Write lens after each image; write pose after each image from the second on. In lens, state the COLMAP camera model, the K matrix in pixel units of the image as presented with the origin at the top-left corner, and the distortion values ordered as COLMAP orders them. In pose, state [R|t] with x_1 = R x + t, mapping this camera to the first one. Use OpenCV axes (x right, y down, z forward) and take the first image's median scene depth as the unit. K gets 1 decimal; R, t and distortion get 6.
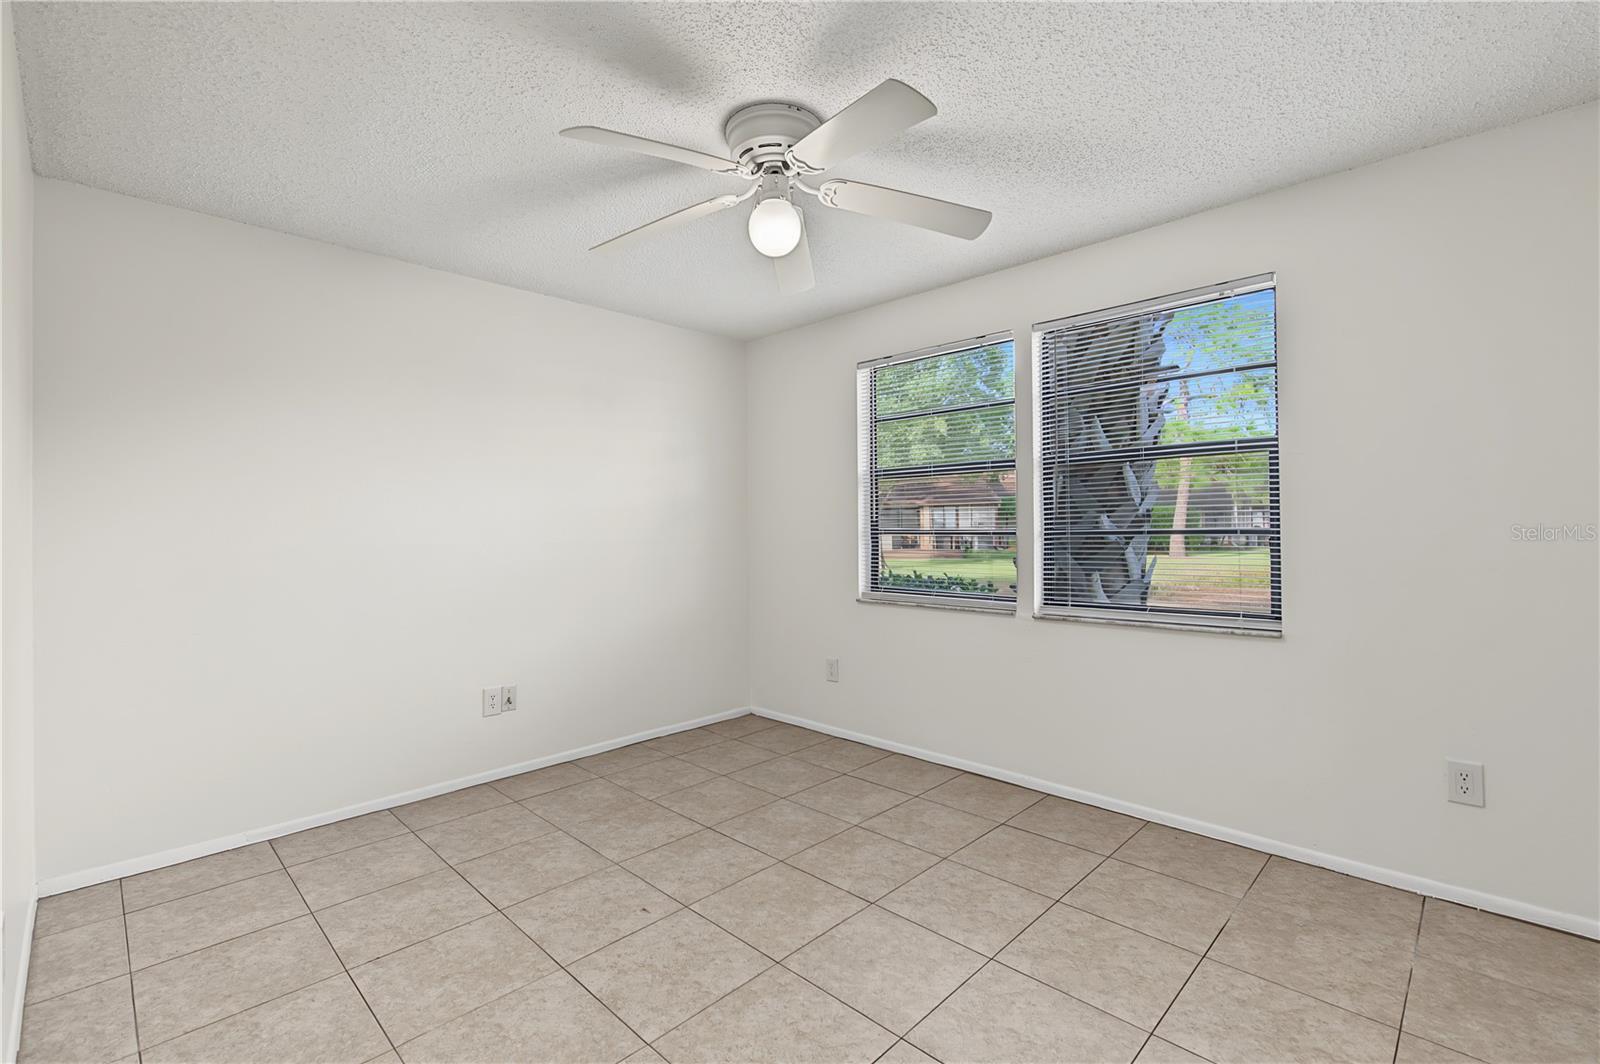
lens RADIAL K [[703.5, 0, 798.9], [0, 703.5, 529.1], [0, 0, 1]] dist [0.002293, 0.000106]
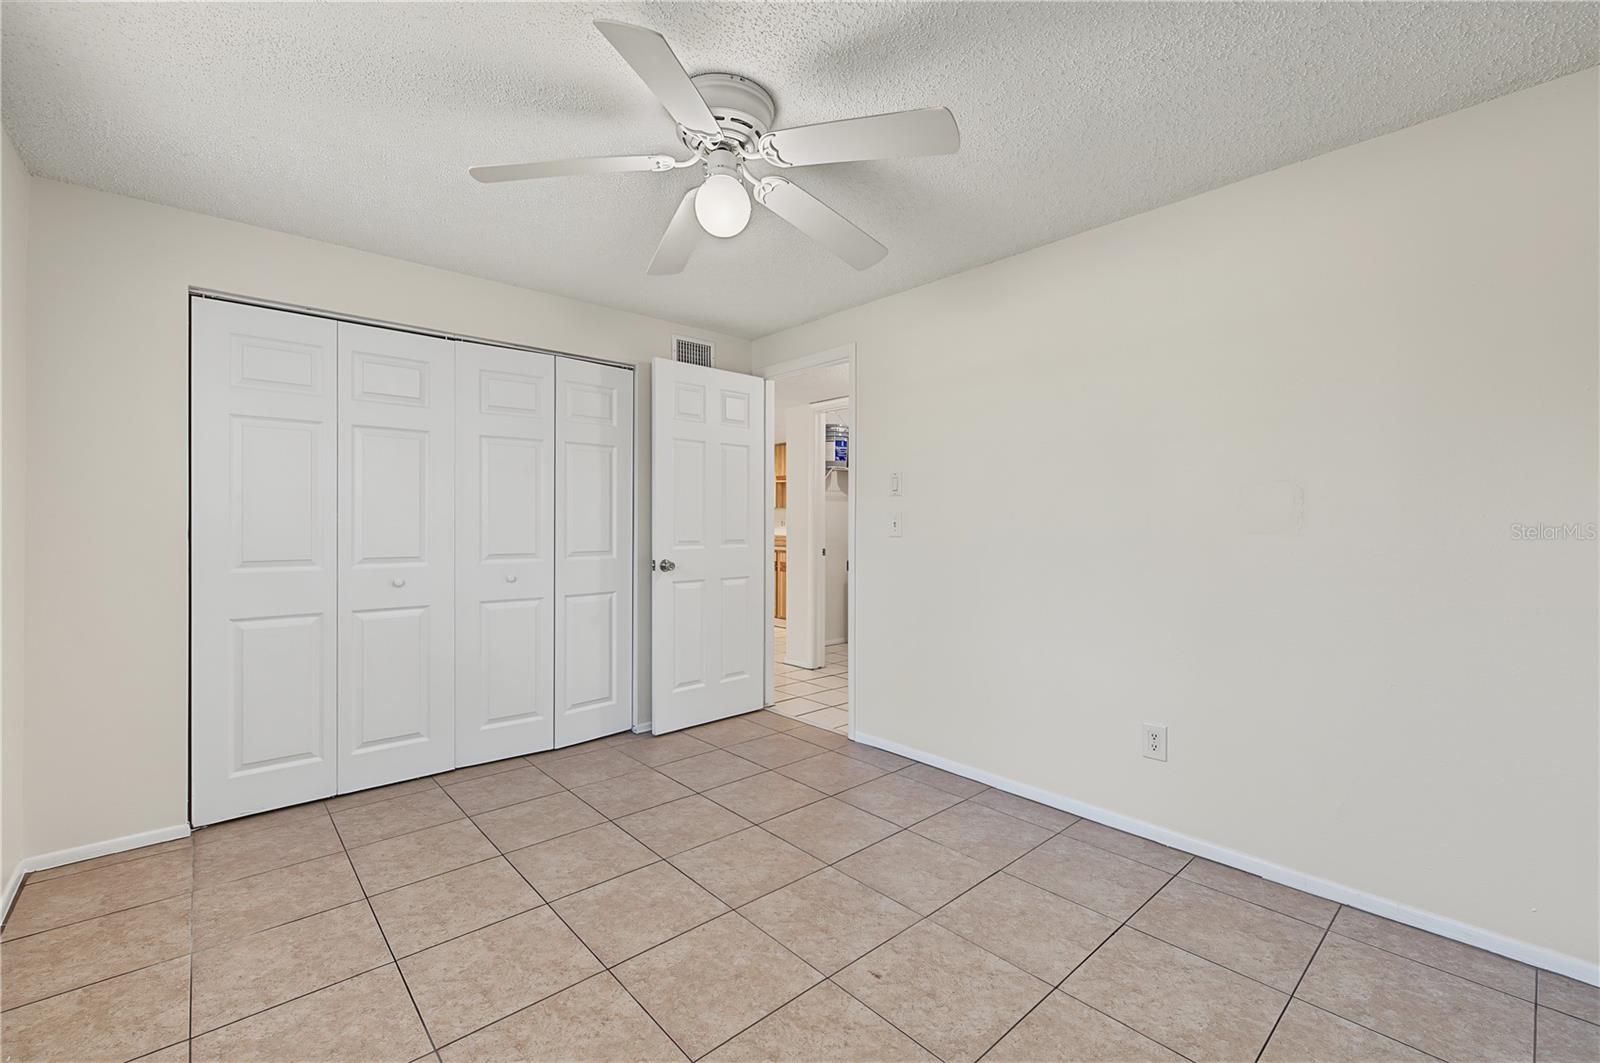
lens RADIAL K [[652.3, 0, 799.2], [0, 652.3, 528.2], [0, 0, 1]] dist [-0.002994, -0.001891]
pose [[-0.997990, 0.007870, 0.062886, -0.194662], [0.008641, 0.999891, 0.012010, -0.005419], [-0.062785, 0.012529, -0.997948, 1.923460]]
